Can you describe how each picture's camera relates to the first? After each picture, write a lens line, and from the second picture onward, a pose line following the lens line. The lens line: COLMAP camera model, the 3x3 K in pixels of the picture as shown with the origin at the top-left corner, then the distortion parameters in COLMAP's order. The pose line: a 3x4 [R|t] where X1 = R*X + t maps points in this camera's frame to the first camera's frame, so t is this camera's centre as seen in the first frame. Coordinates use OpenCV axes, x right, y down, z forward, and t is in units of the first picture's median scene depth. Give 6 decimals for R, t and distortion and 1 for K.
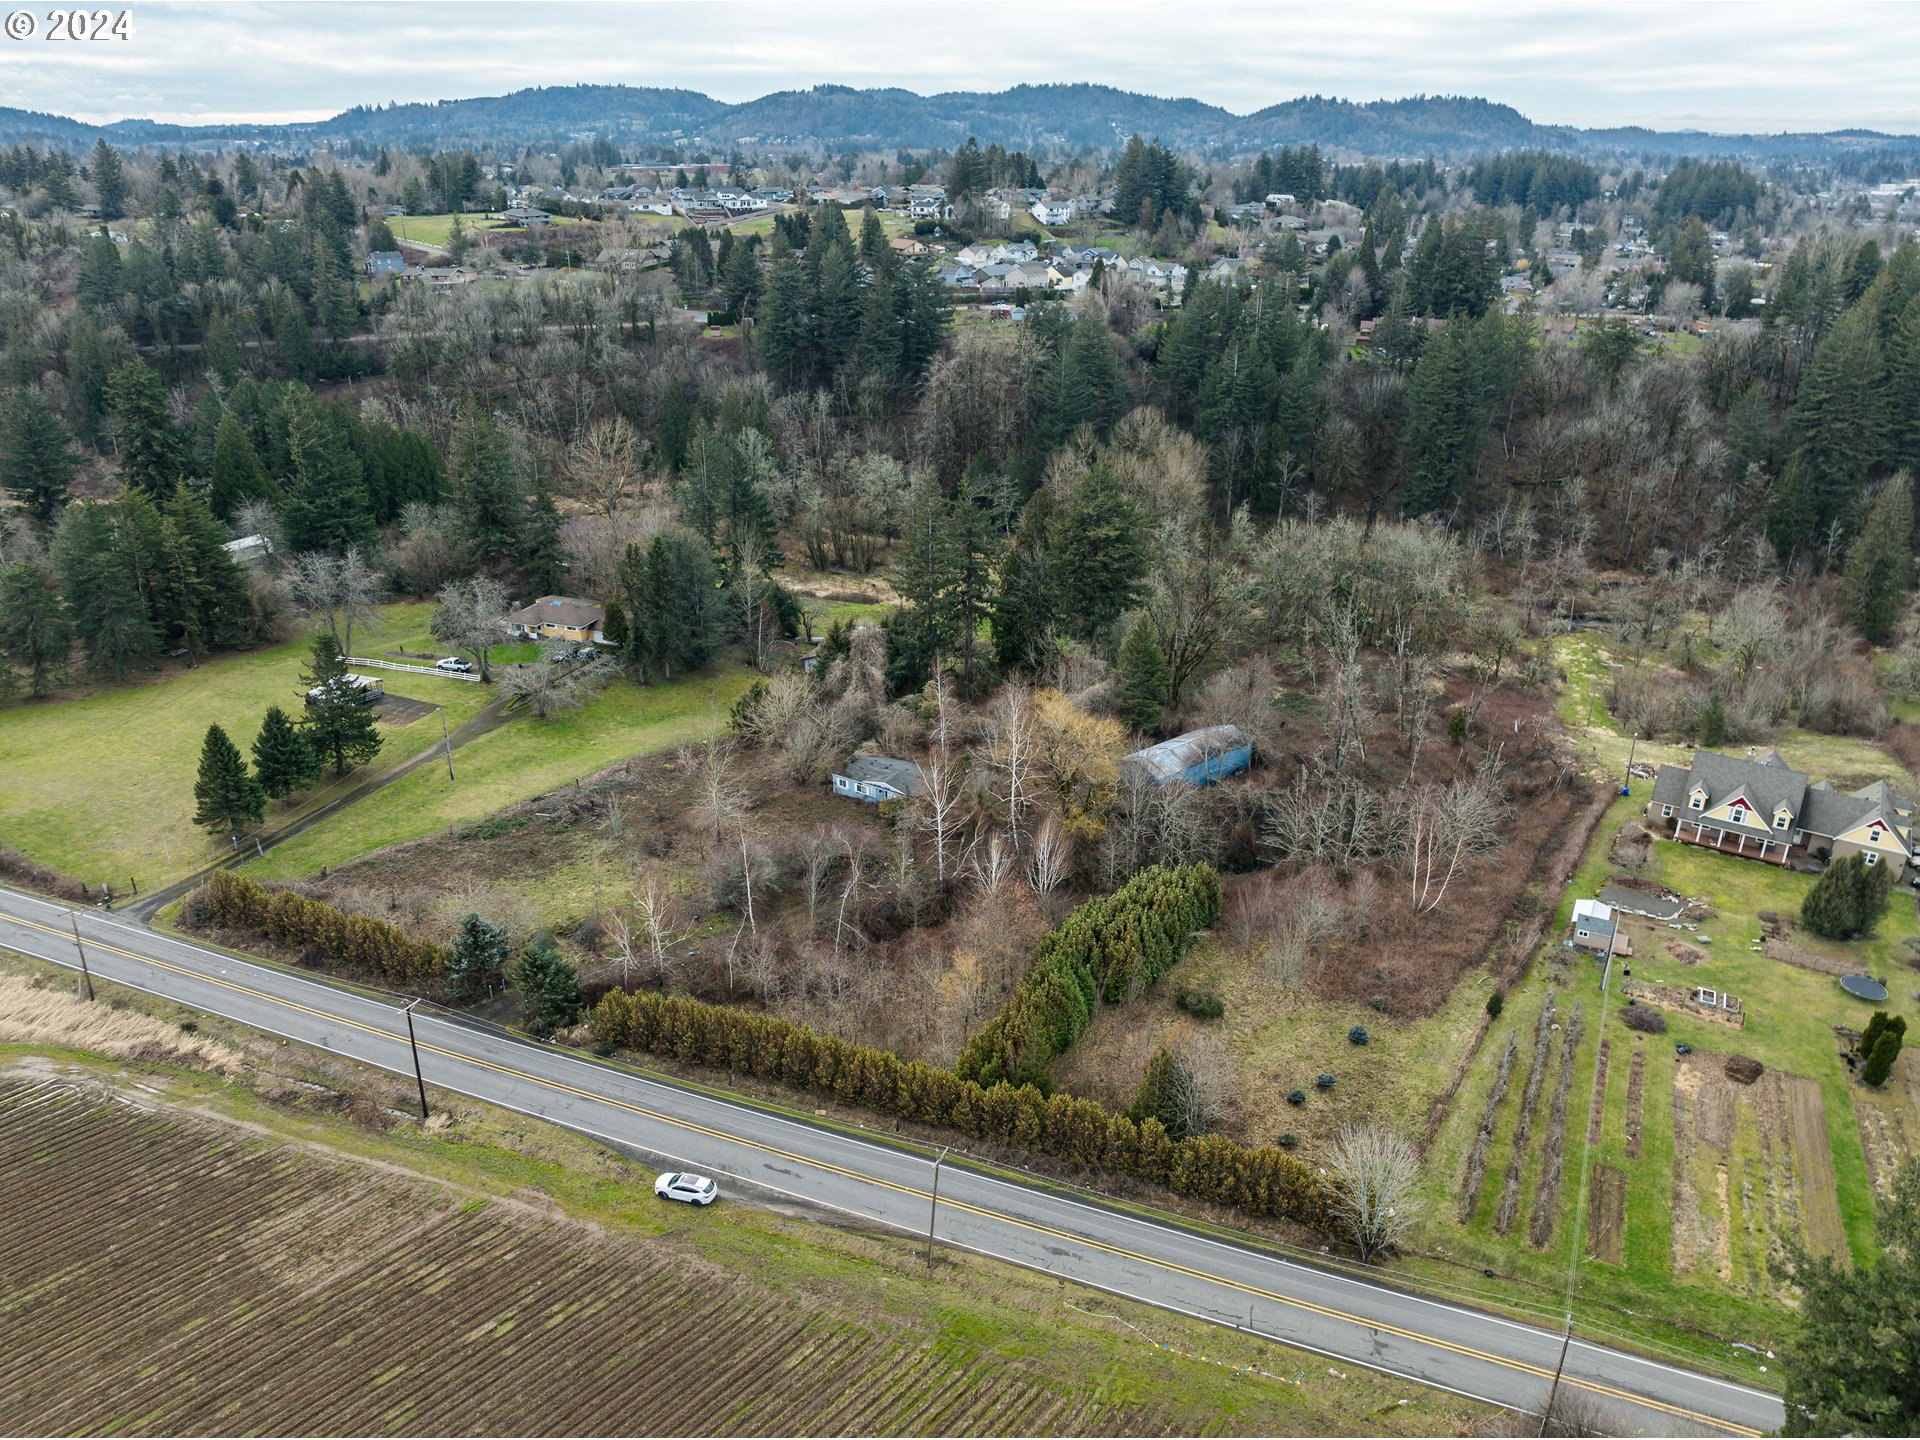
lens RADIAL K [[1358.2, 0, 956.9], [0, 1358.2, 718.5], [0, 0, 1]] dist [-0.061648, 0.035073]
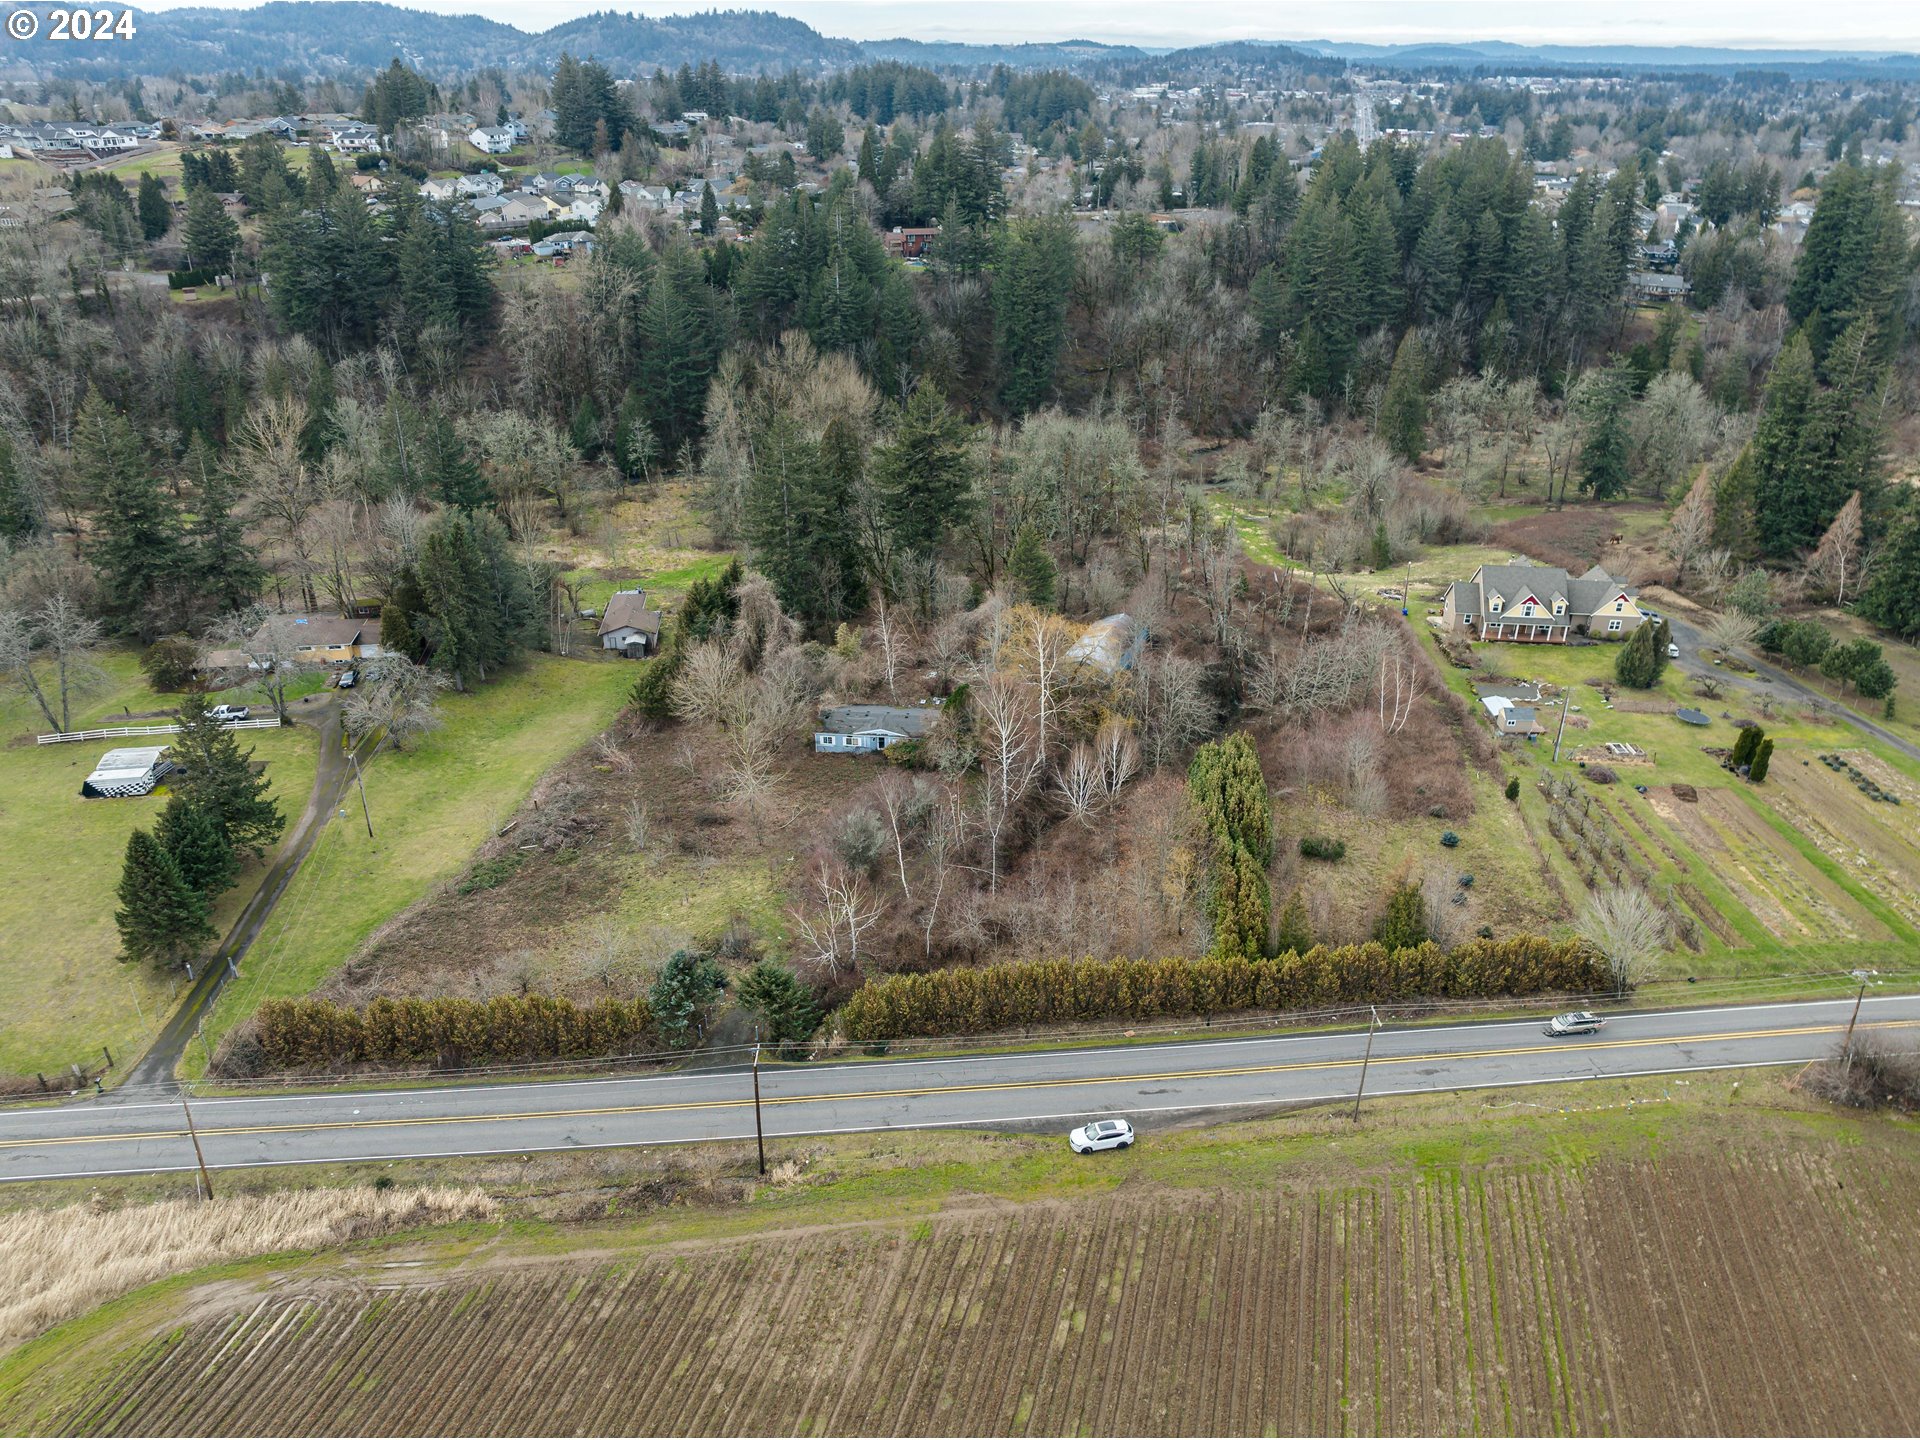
lens RADIAL K [[1358.2, 0, 956.9], [0, 1358.2, 718.5], [0, 0, 1]] dist [-0.061648, 0.035073]
pose [[0.886809, -0.204338, 0.414508, -0.456503], [0.182462, 0.978881, 0.092190, -0.044562], [-0.424592, -0.006124, 0.905364, 0.105847]]
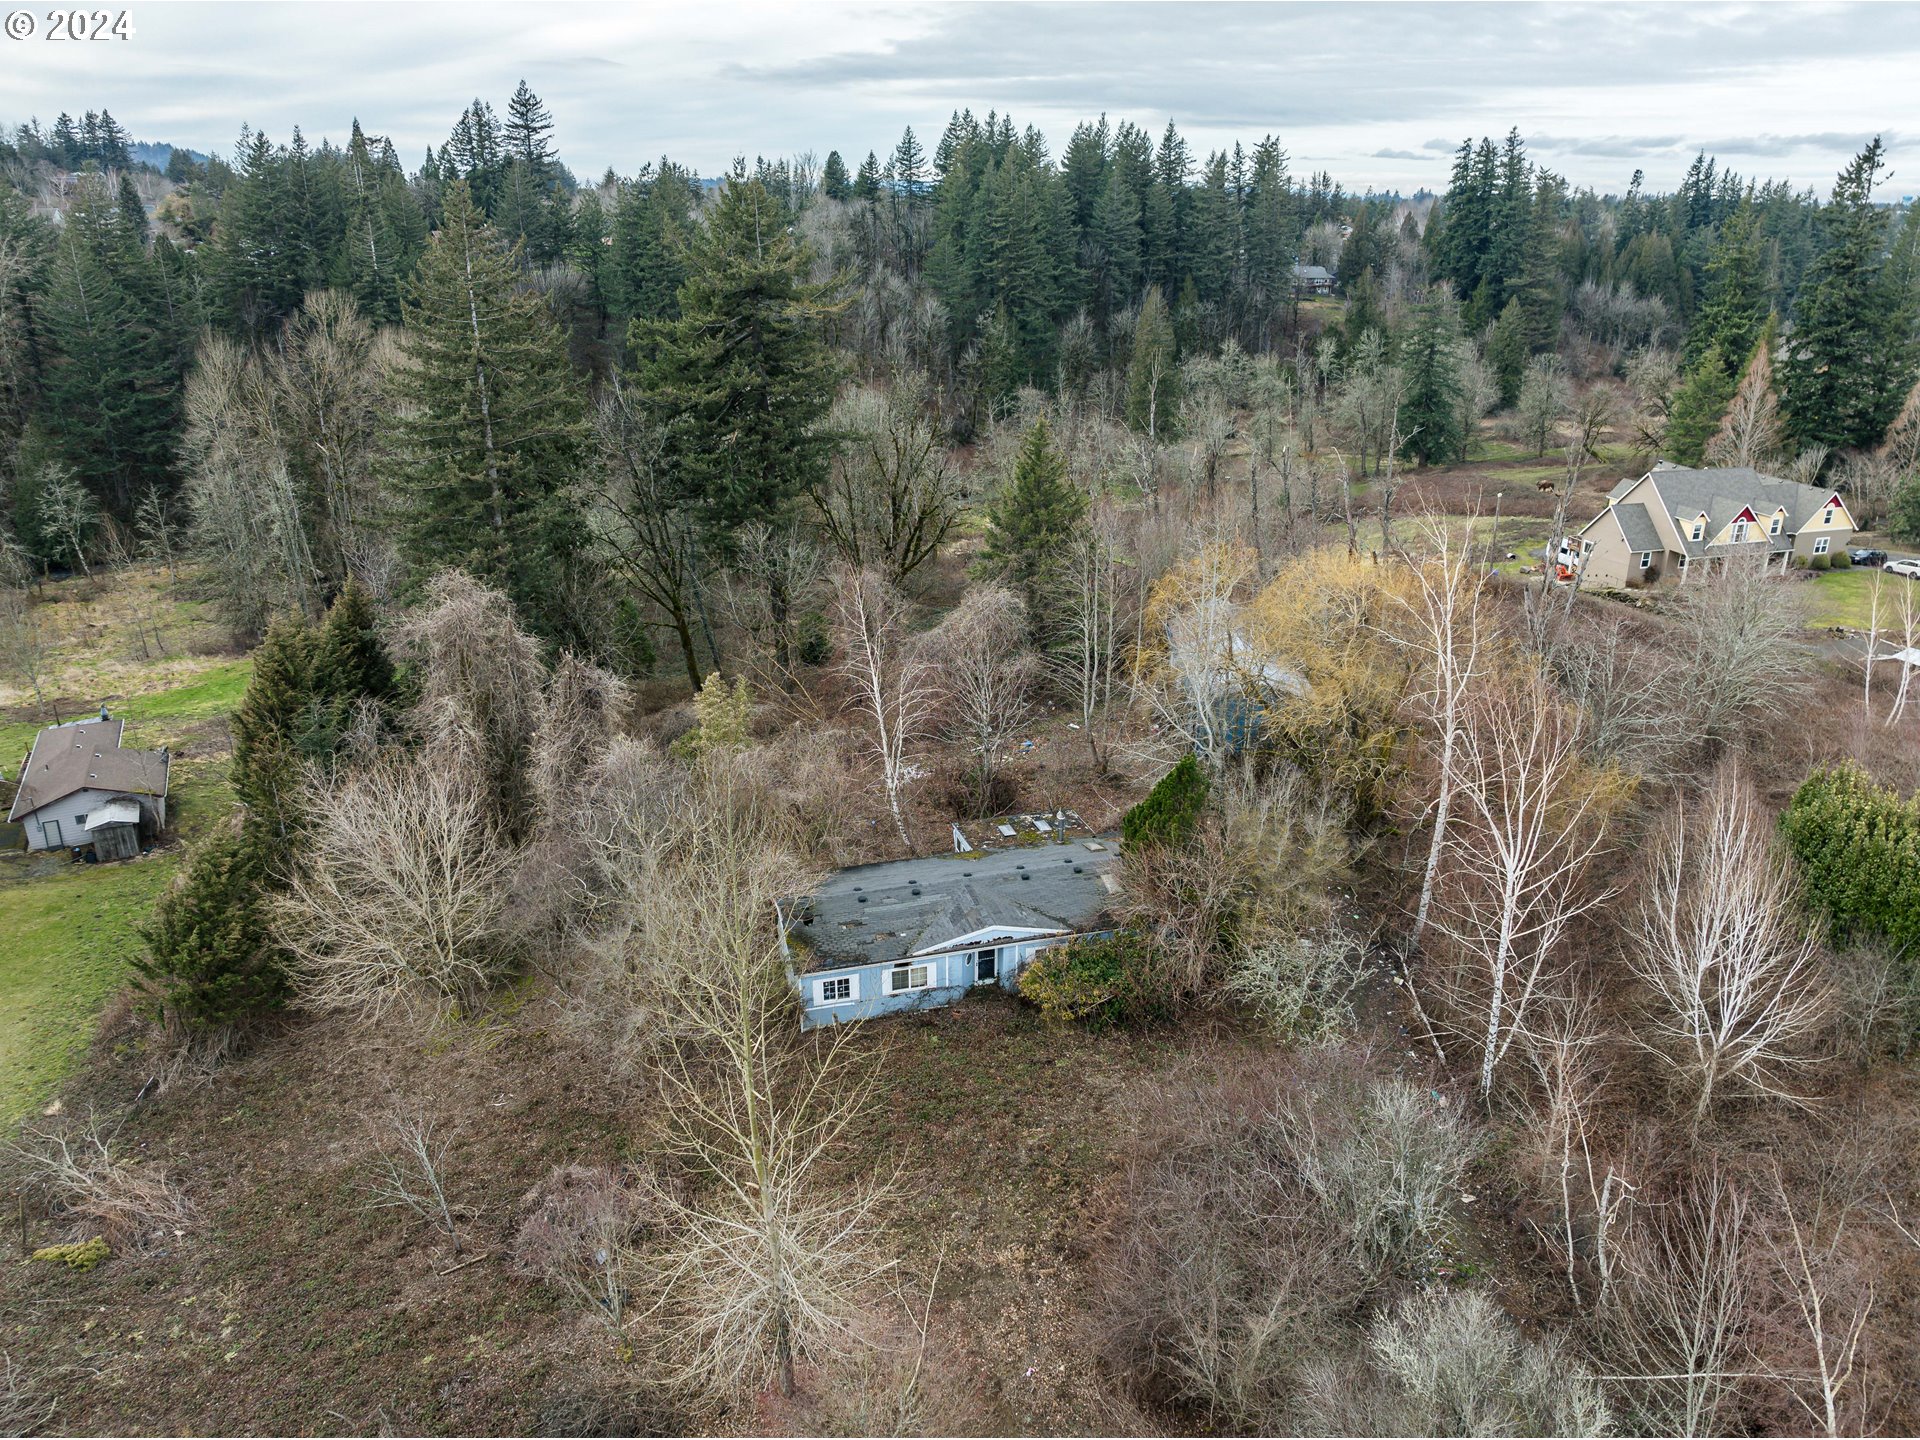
lens RADIAL K [[1358.2, 0, 956.9], [0, 1358.2, 718.5], [0, 0, 1]] dist [-0.061648, 0.035073]
pose [[0.649672, -0.276424, 0.708178, -0.311604], [0.305269, 0.948005, 0.089986, -0.036163], [-0.696230, 0.157723, 0.700276, 0.860370]]
